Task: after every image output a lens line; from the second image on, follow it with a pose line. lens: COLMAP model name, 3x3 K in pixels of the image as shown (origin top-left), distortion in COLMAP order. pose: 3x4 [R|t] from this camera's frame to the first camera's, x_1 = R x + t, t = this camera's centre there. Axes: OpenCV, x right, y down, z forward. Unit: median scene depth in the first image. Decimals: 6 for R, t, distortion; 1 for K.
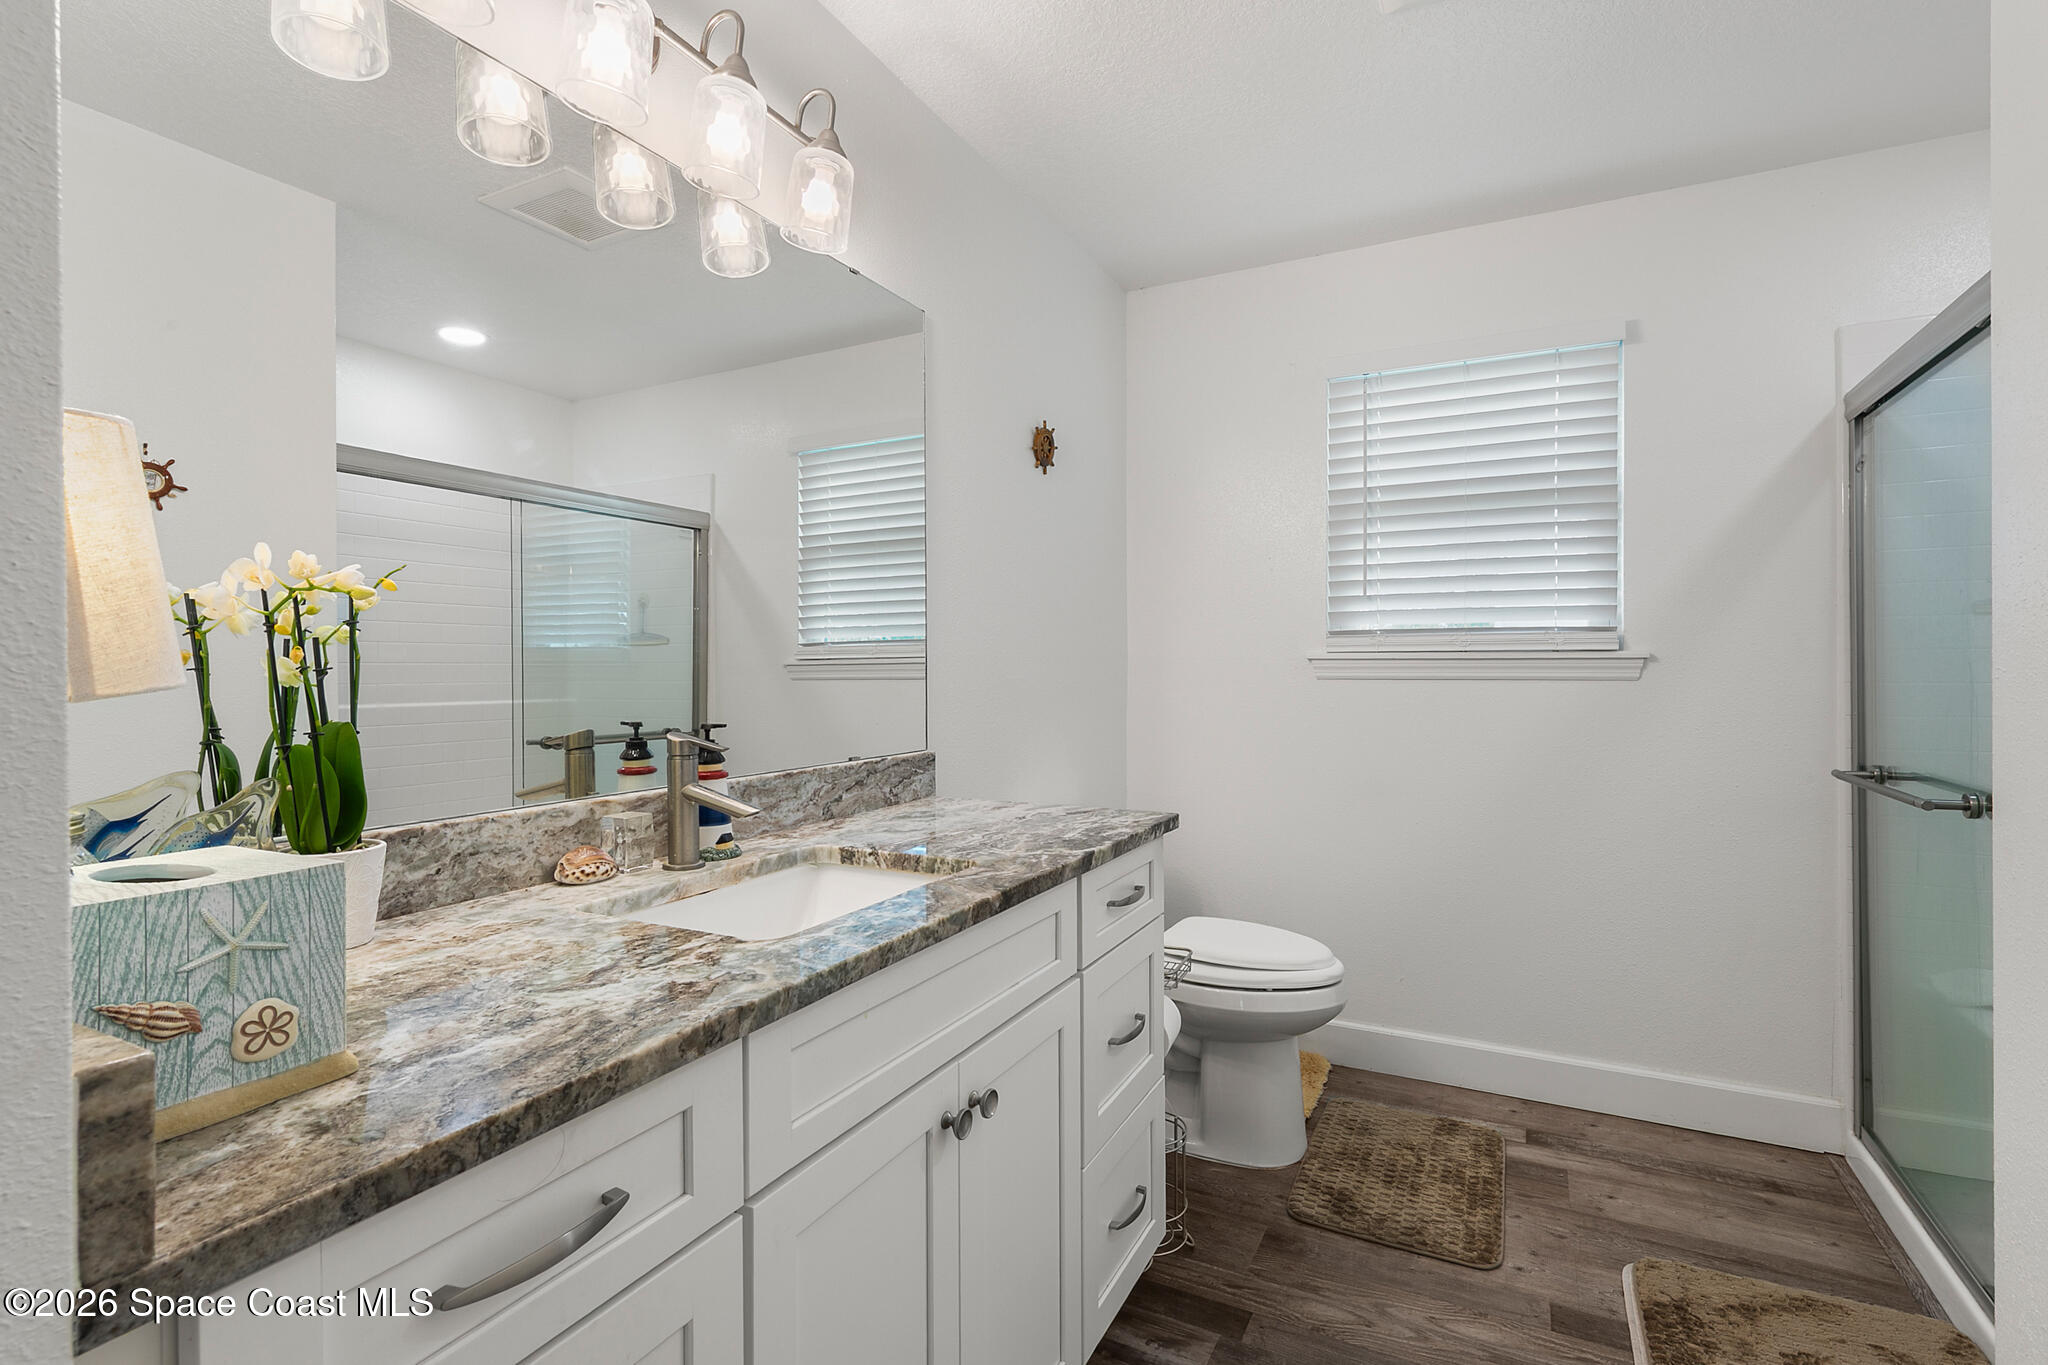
lens RADIAL K [[943.5, 0, 1044.4], [0, 943.5, 678.5], [0, 0, 1]] dist [-0.002416, 0.000169]
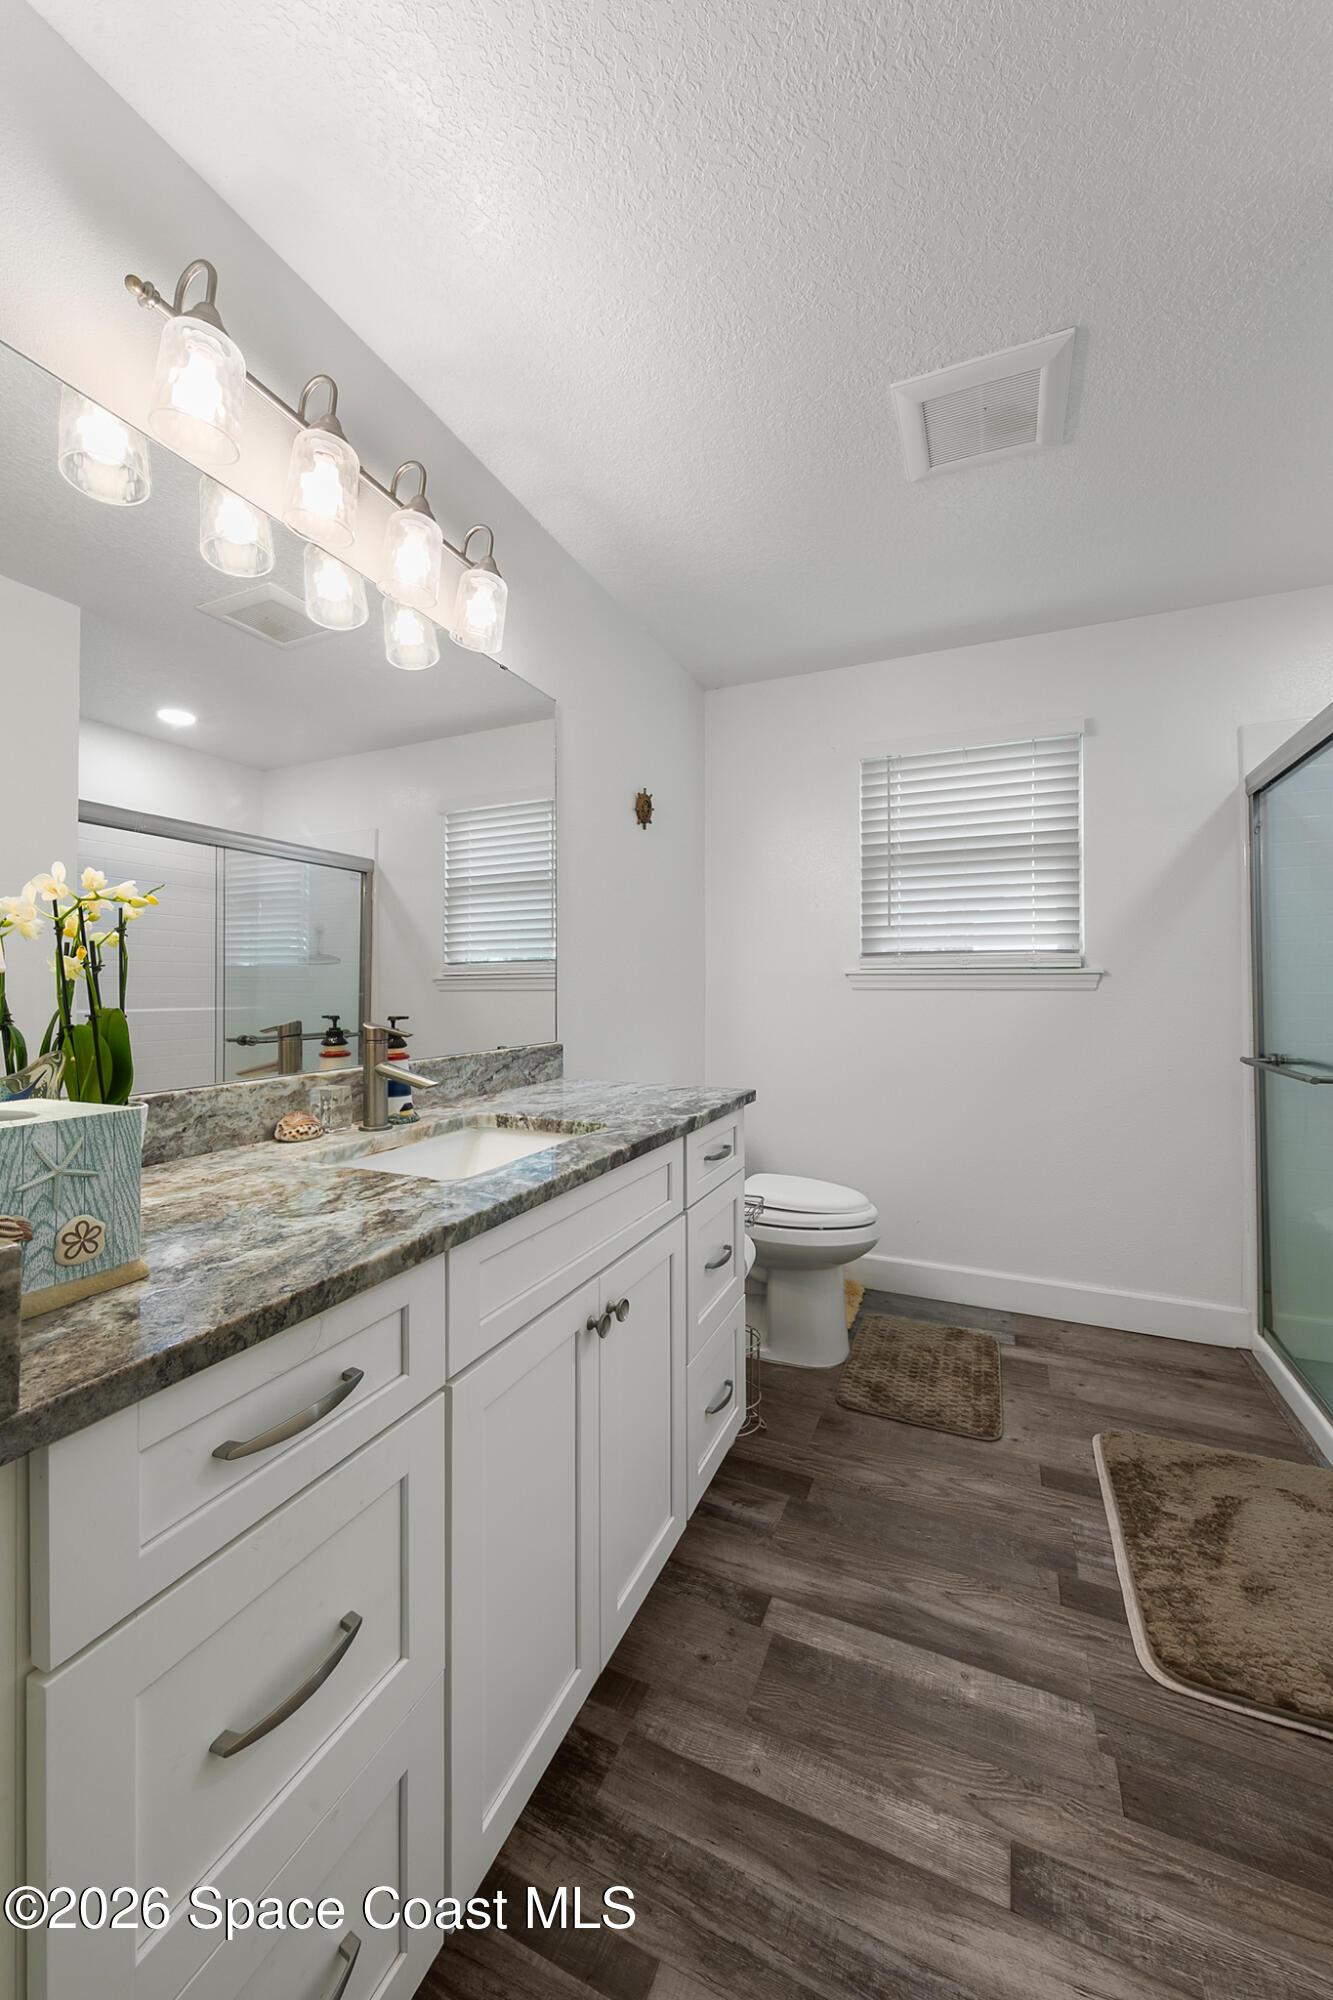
lens RADIAL K [[738.9, 0, 656.7], [0, 738.9, 985.4], [0, 0, 1]] dist [-0.005285, 0.000290]
pose [[0.999140, 0.002140, 0.041407, -0.033436], [-0.001493, 0.999876, -0.015655, 0.015890], [-0.041436, 0.015580, 0.999020, -0.005067]]
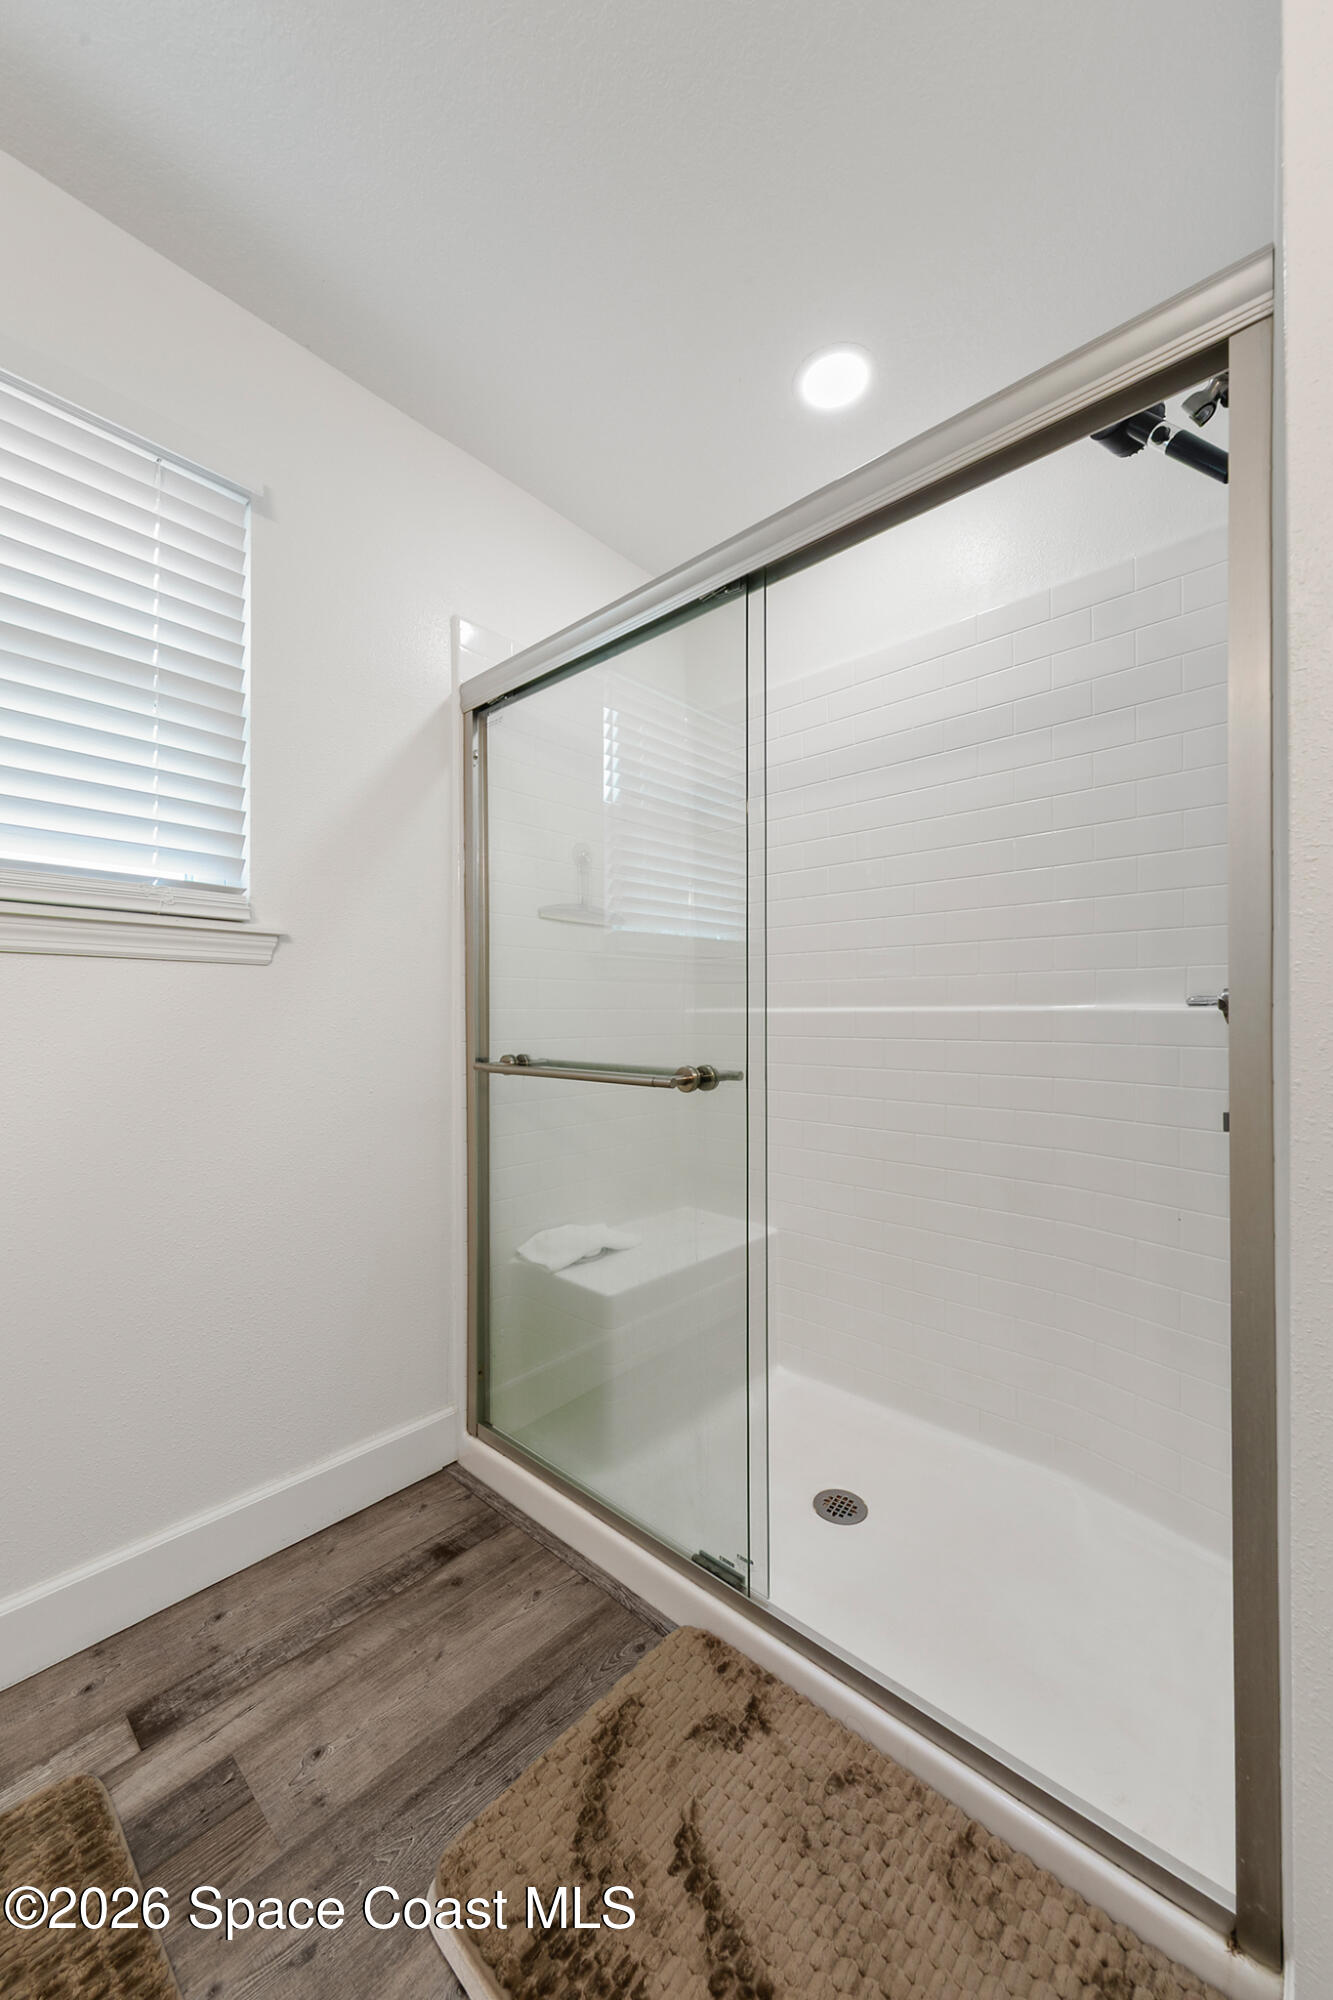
lens RADIAL K [[738.9, 0, 667.7], [0, 738.9, 1005.6], [0, 0, 1]] dist [-0.005285, 0.000290]
pose [[0.259421, 0.014237, 0.965659, 0.196501], [0.002732, 0.999877, -0.015475, 0.058259], [-0.965760, 0.006653, 0.259350, 0.716259]]
